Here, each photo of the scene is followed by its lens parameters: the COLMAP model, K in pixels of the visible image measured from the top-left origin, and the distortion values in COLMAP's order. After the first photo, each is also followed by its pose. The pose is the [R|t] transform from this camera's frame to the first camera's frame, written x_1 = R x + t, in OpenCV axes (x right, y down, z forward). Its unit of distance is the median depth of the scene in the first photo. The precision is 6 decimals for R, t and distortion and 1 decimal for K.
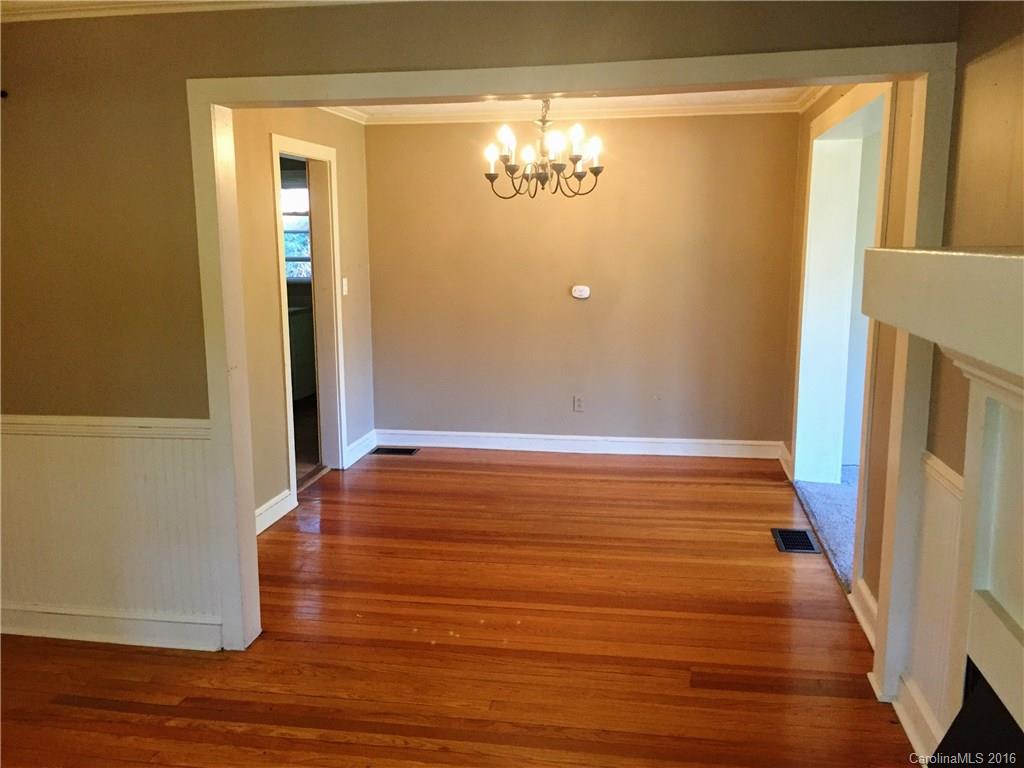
lens RADIAL K [[873.5, 0, 516.6], [0, 873.5, 384.6], [0, 0, 1]] dist [0.075943, -0.114597]
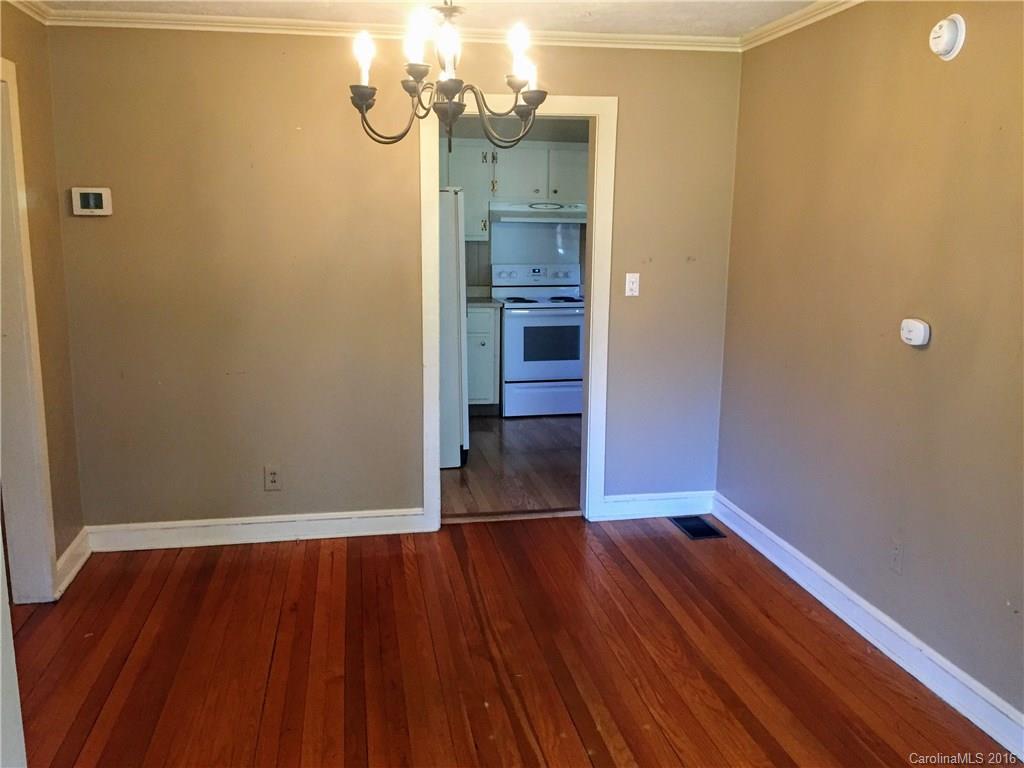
lens RADIAL K [[873.5, 0, 516.6], [0, 873.5, 384.6], [0, 0, 1]] dist [0.075943, -0.114597]
pose [[0.355185, 0.180341, -0.917235, 0.490832], [-0.167615, 0.977599, 0.127303, -0.113072], [0.919646, 0.108526, 0.377456, 0.677072]]
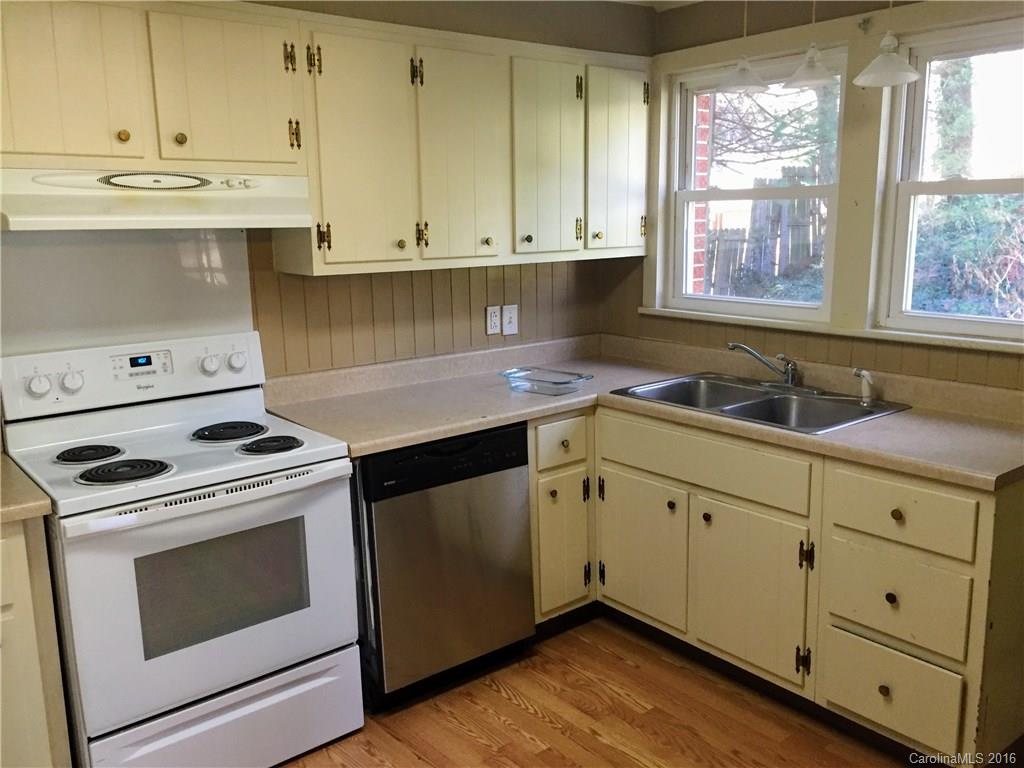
lens RADIAL K [[850.6, 0, 511.7], [0, 850.6, 375.1], [0, 0, 1]] dist [-0.000525, -0.004160]
pose [[0.759774, 0.112260, -0.640423, 0.031221], [-0.098700, 0.993480, 0.057052, -0.139017], [0.642652, 0.019863, 0.765901, 0.843227]]
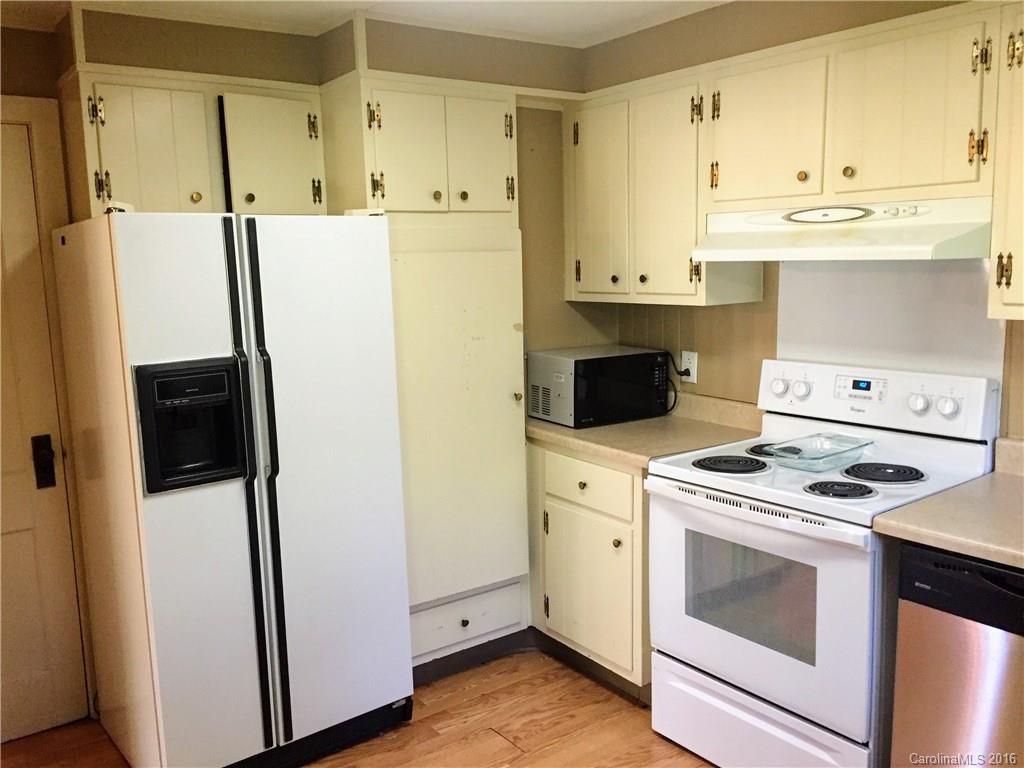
lens RADIAL K [[873.5, 0, 516.6], [0, 873.5, 384.6], [0, 0, 1]] dist [0.075943, -0.114597]
pose [[-0.678593, 0.133224, -0.722332, 0.054959], [-0.089958, 0.960936, 0.261742, -0.183253], [0.728985, 0.242595, -0.640100, 1.083086]]
